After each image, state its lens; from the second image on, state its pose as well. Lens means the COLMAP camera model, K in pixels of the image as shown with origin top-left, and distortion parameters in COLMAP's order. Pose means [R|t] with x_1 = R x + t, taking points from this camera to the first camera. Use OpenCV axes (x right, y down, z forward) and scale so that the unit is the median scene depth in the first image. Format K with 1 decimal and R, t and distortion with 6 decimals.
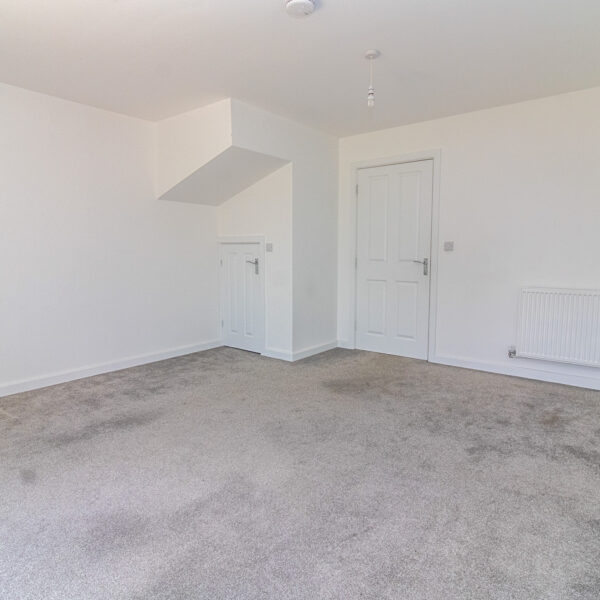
lens RADIAL K [[416.1, 0, 300.5], [0, 416.1, 296.1], [0, 0, 1]] dist [0.007881, -0.001238]
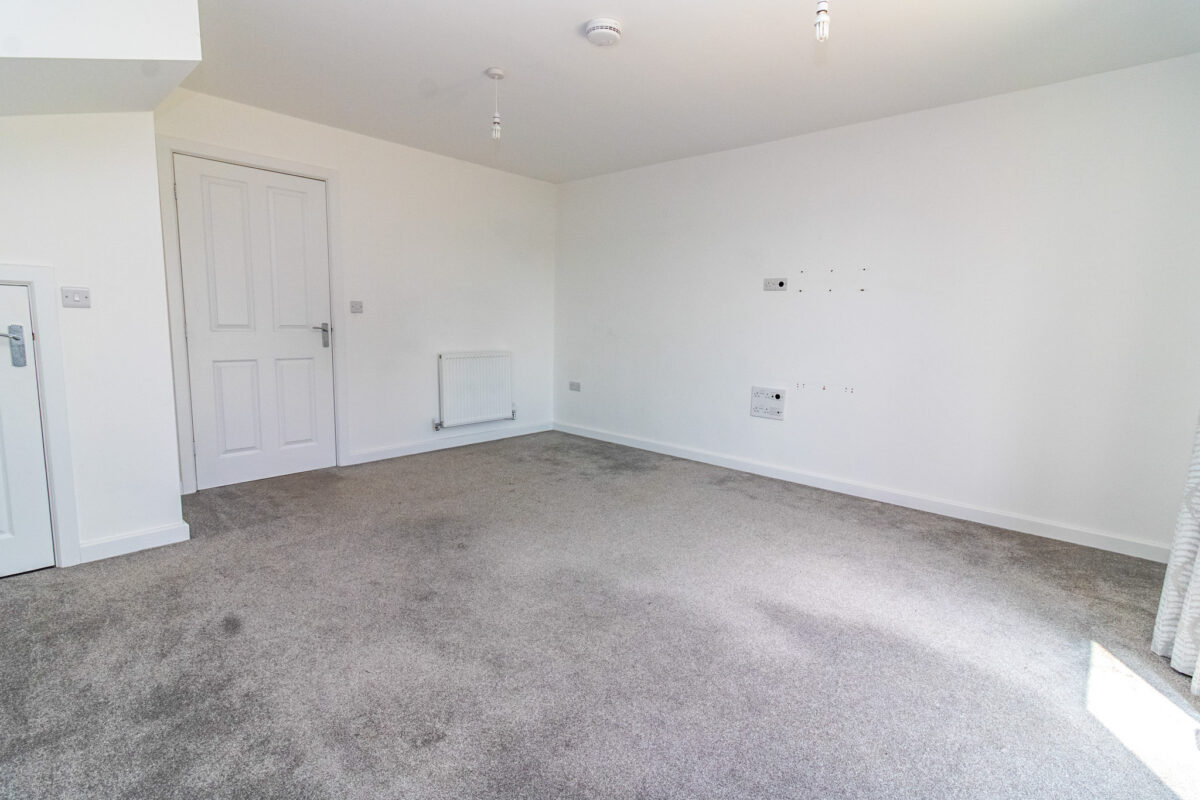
lens RADIAL K [[561.2, 0, 600.2], [0, 561.2, 404.6], [0, 0, 1]] dist [-0.019727, -0.000894]
pose [[0.072358, -0.148369, 0.986281, -0.632601], [0.079176, 0.986607, 0.142610, -0.054084], [-0.994231, 0.067771, 0.083136, 0.485109]]
